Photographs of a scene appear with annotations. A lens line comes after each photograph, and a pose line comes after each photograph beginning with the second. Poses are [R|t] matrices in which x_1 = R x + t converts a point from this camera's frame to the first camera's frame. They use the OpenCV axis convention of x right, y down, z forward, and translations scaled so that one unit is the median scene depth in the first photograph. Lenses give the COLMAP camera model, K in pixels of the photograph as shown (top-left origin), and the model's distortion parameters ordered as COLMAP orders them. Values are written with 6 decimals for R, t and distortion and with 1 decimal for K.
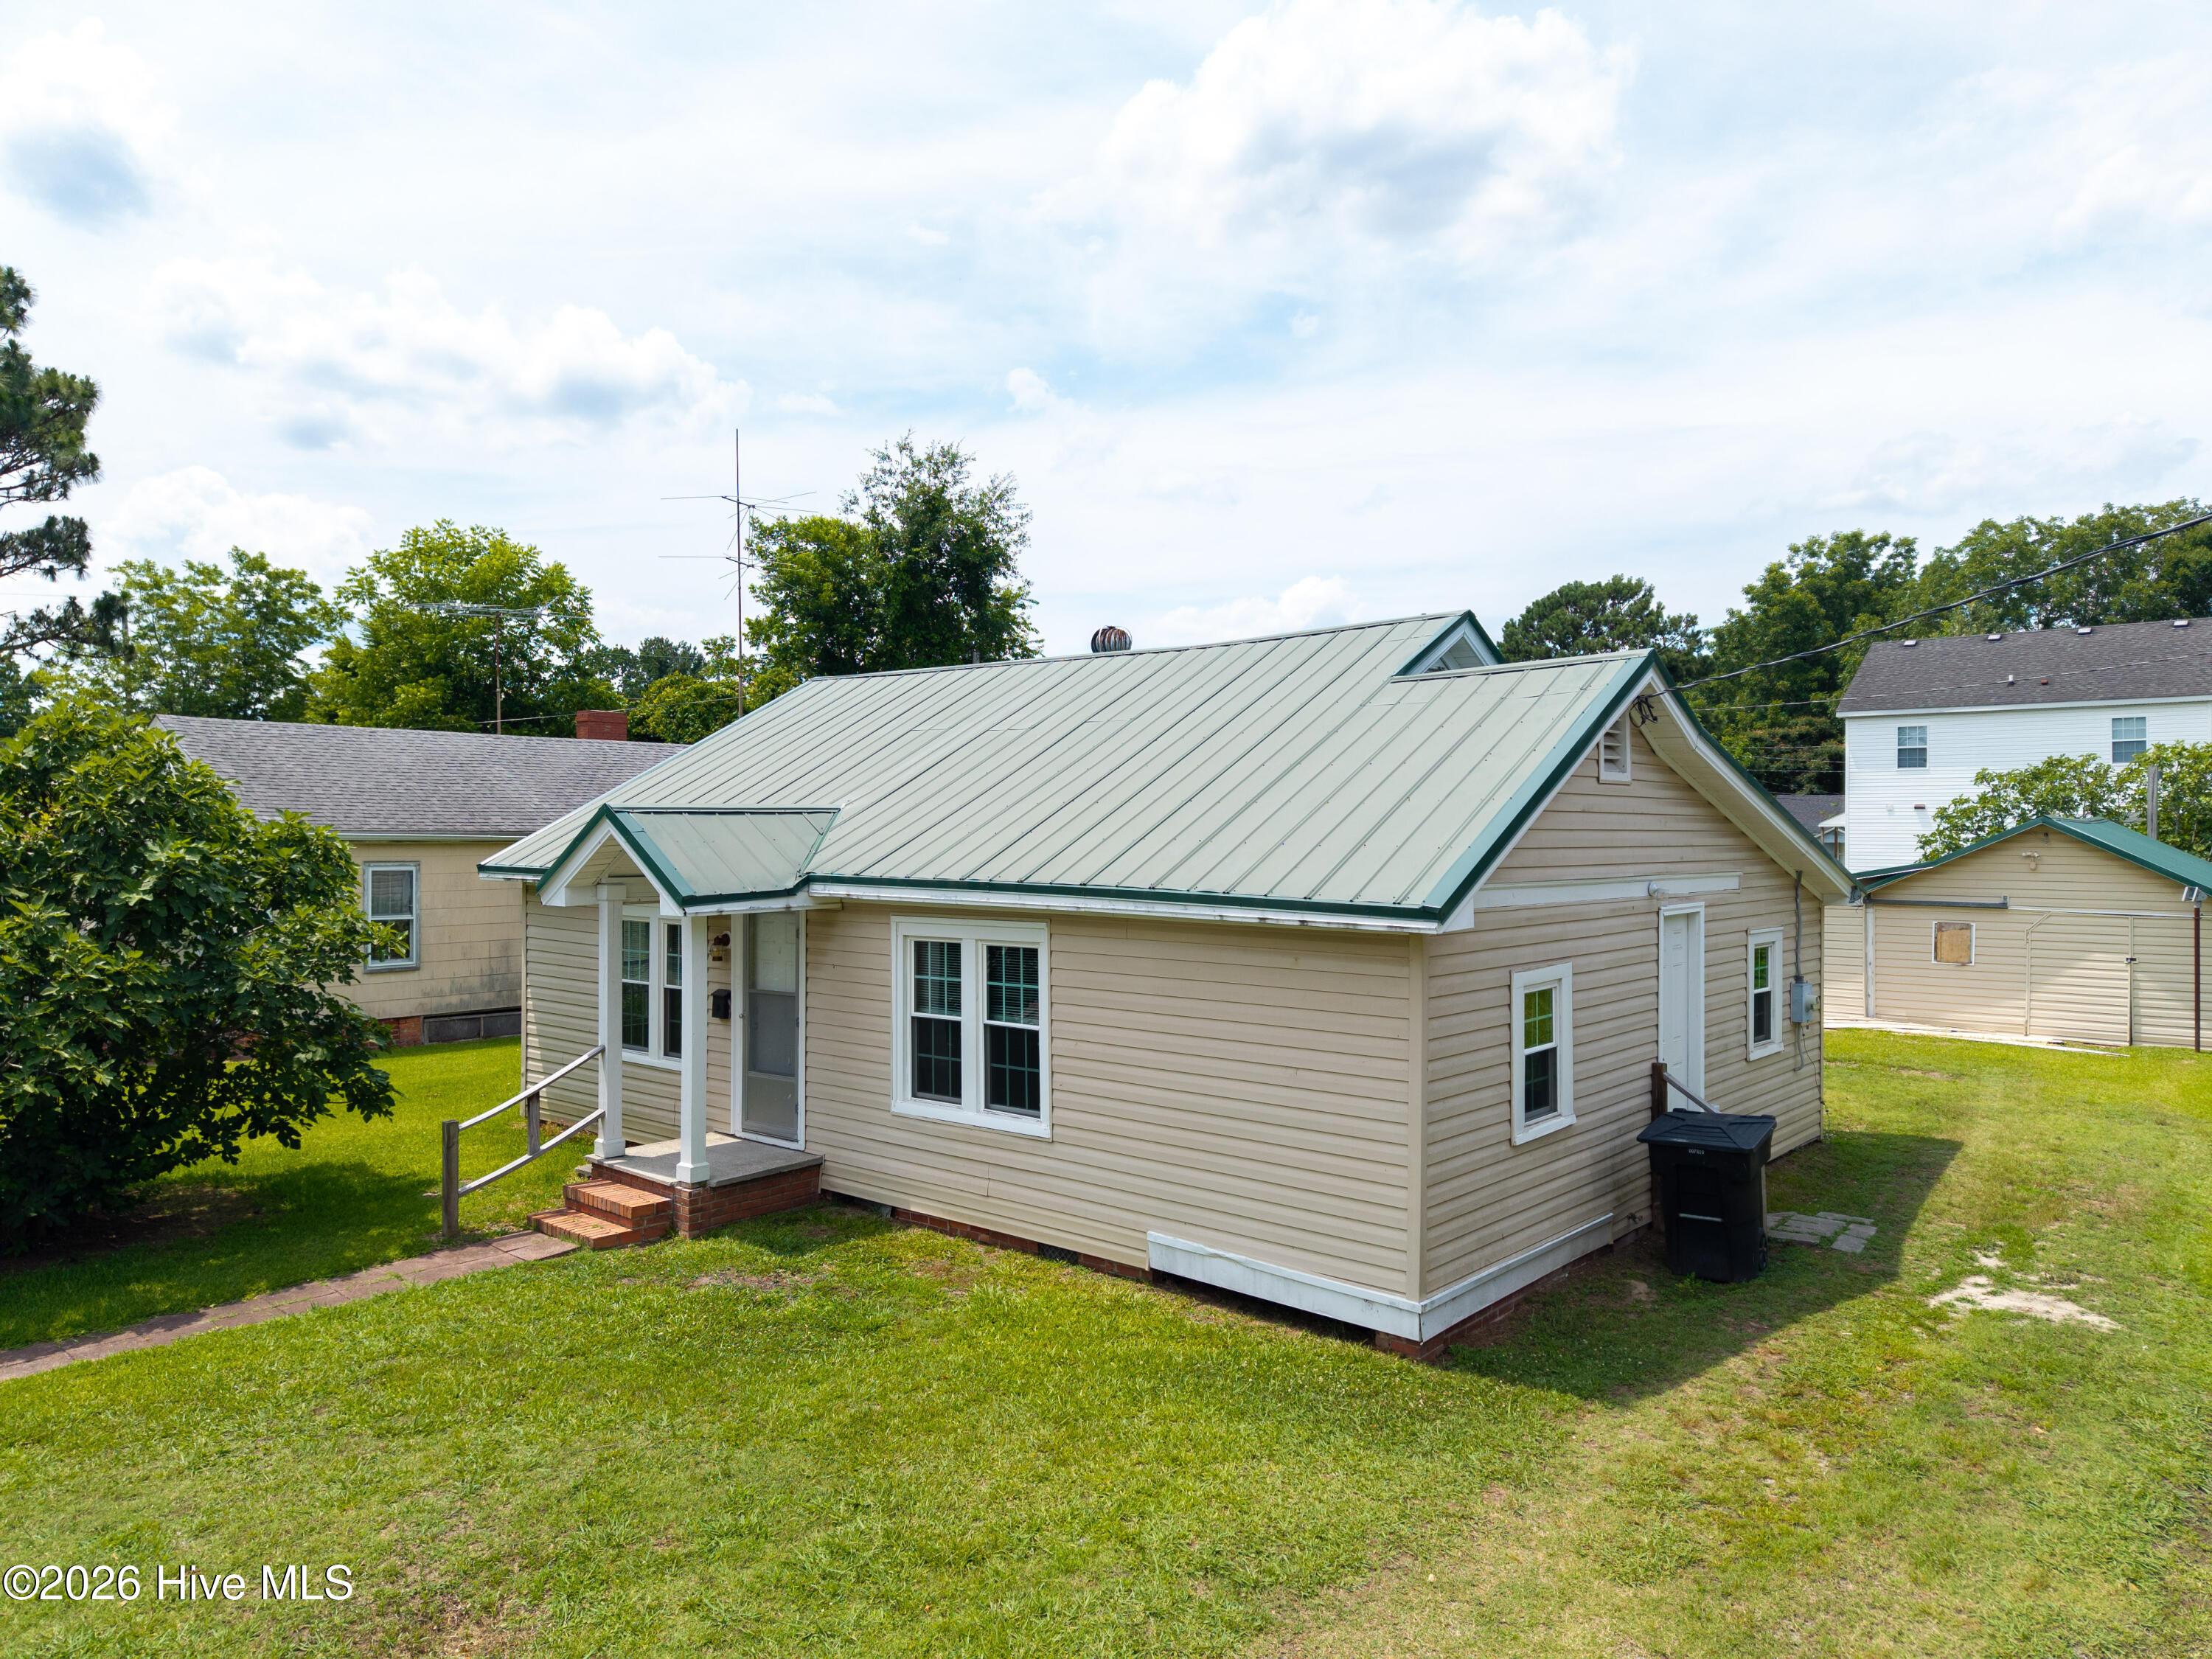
lens RADIAL K [[1464.4, 0, 1097.6], [0, 1464.4, 830.6], [0, 0, 1]] dist [0.029638, -0.034179]
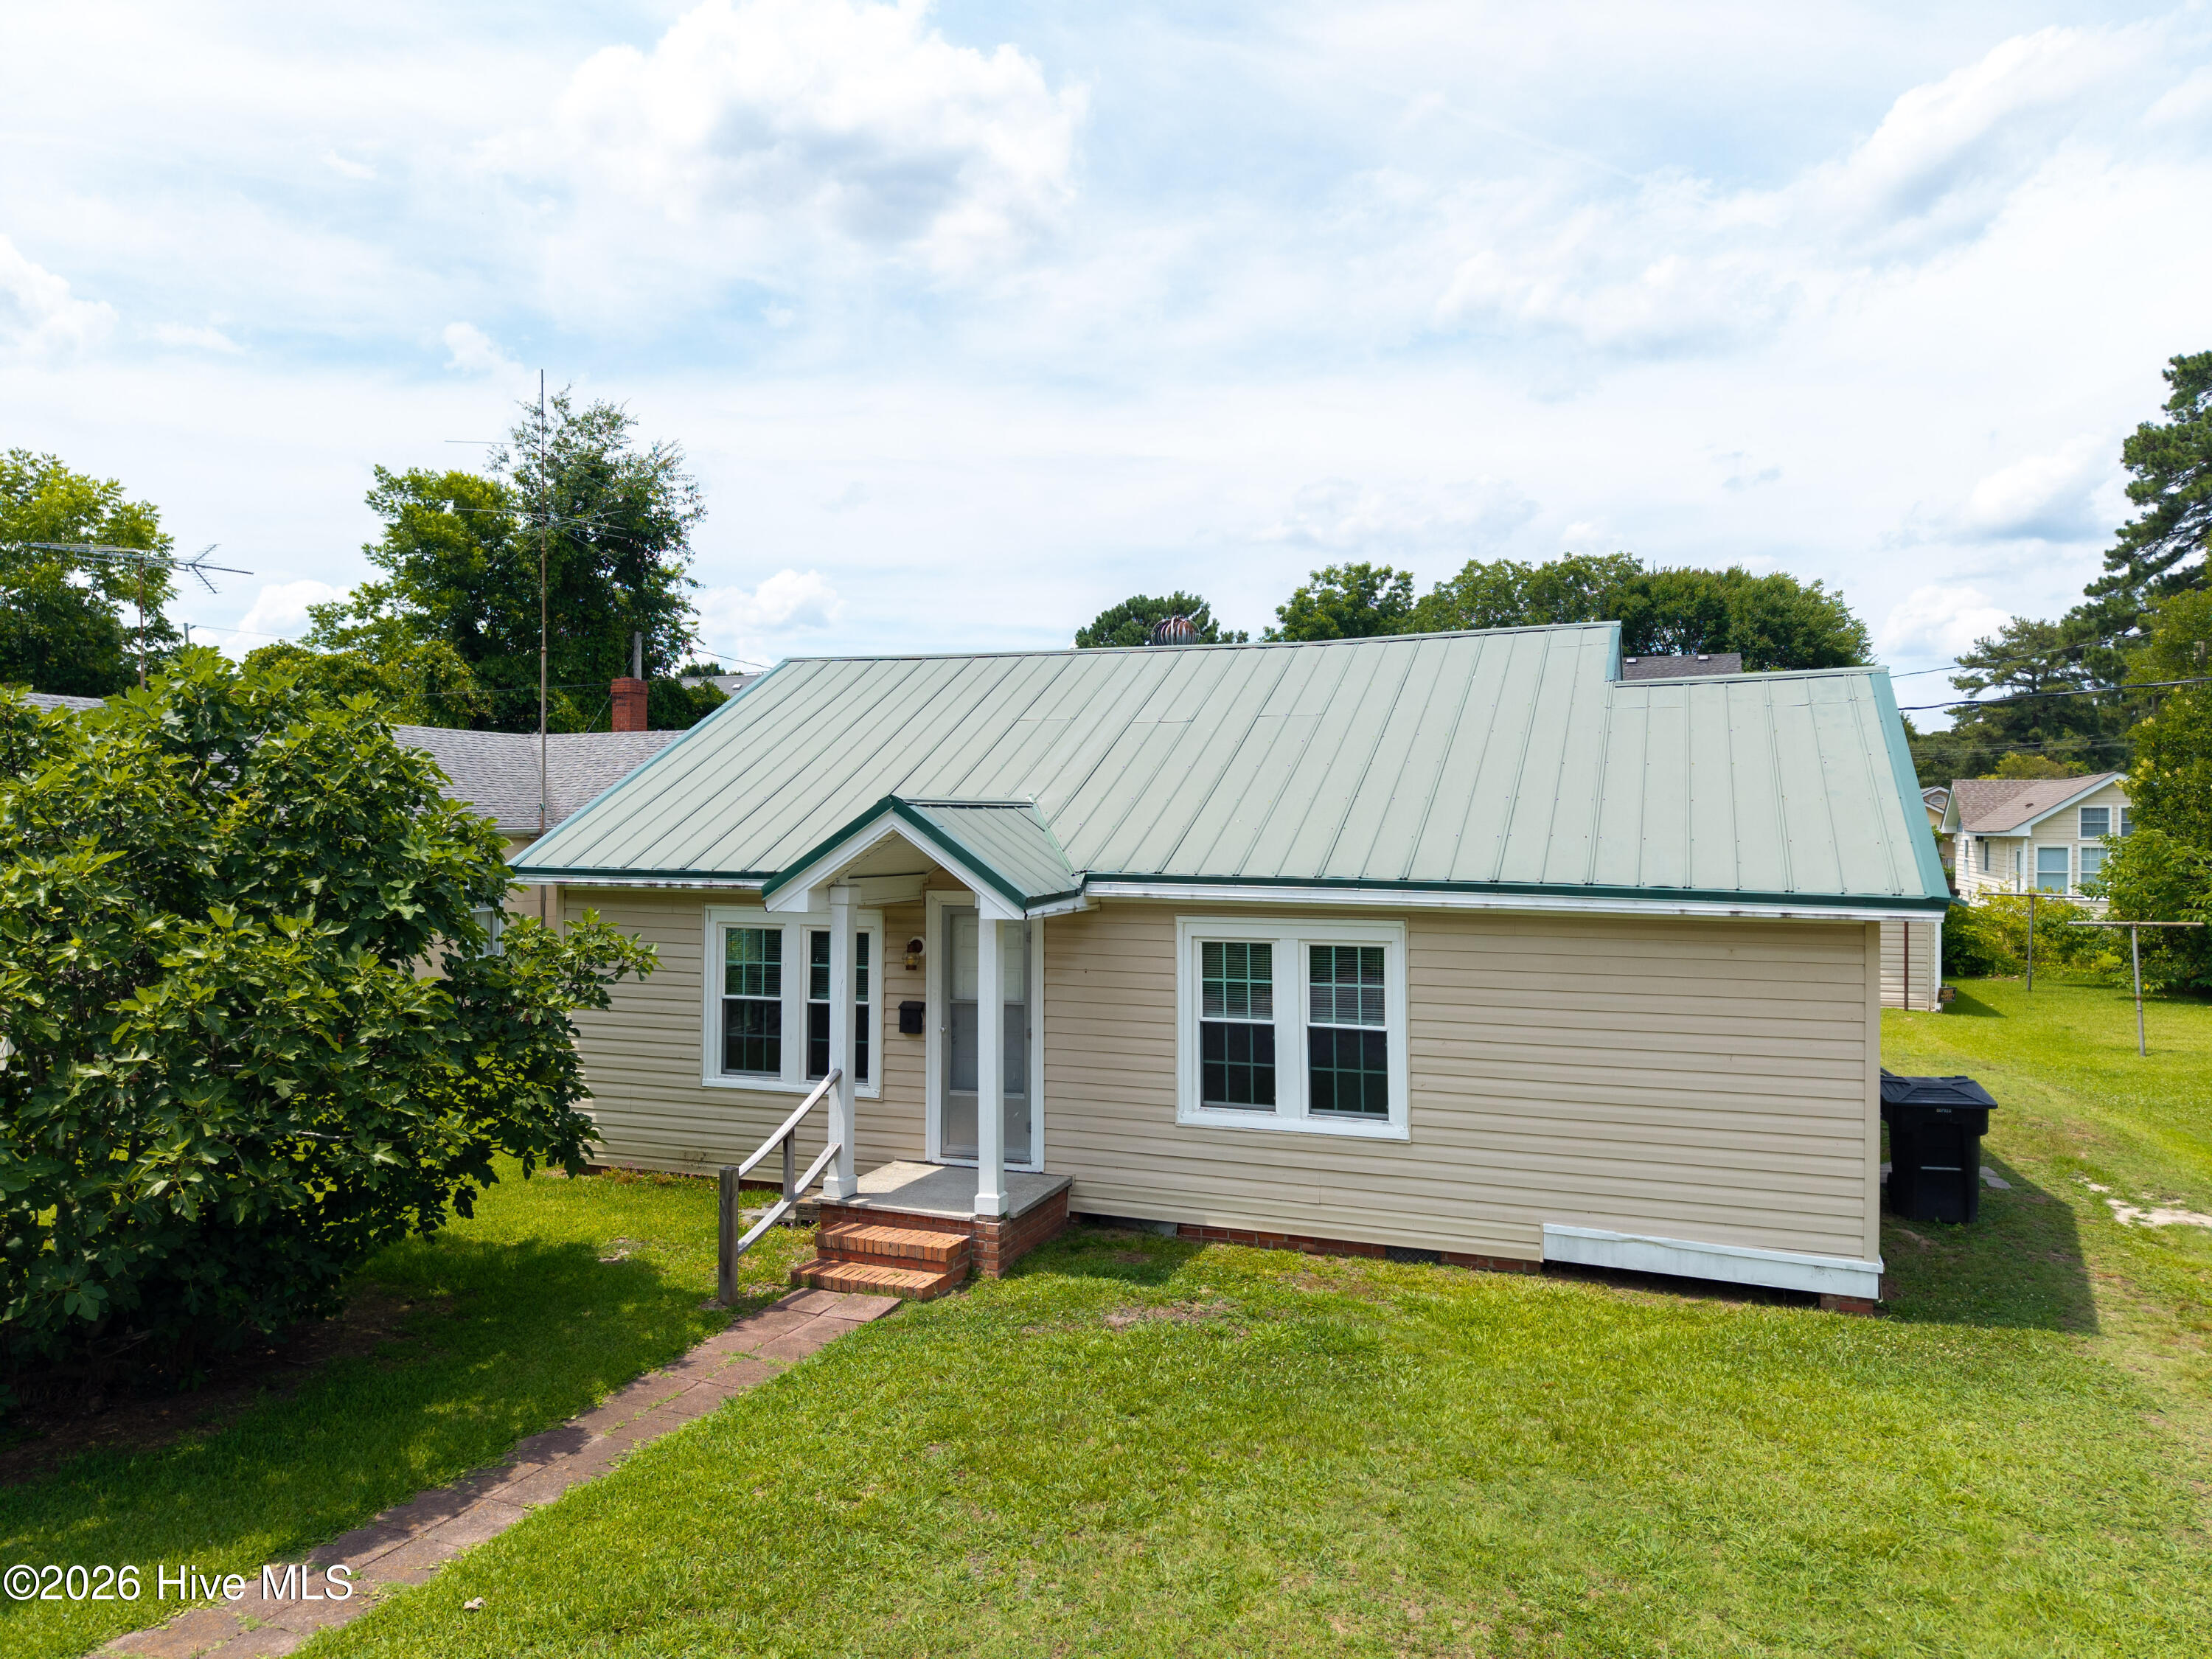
lens RADIAL K [[1466.3, 0, 1106.0], [0, 1466.3, 829.5], [0, 0, 1]] dist [0.004797, -0.005198]
pose [[0.940663, 0.003555, 0.339323, -0.515753], [-0.003950, 0.999992, 0.000474, 0.002112], [-0.339319, -0.001786, 0.940670, 0.132493]]
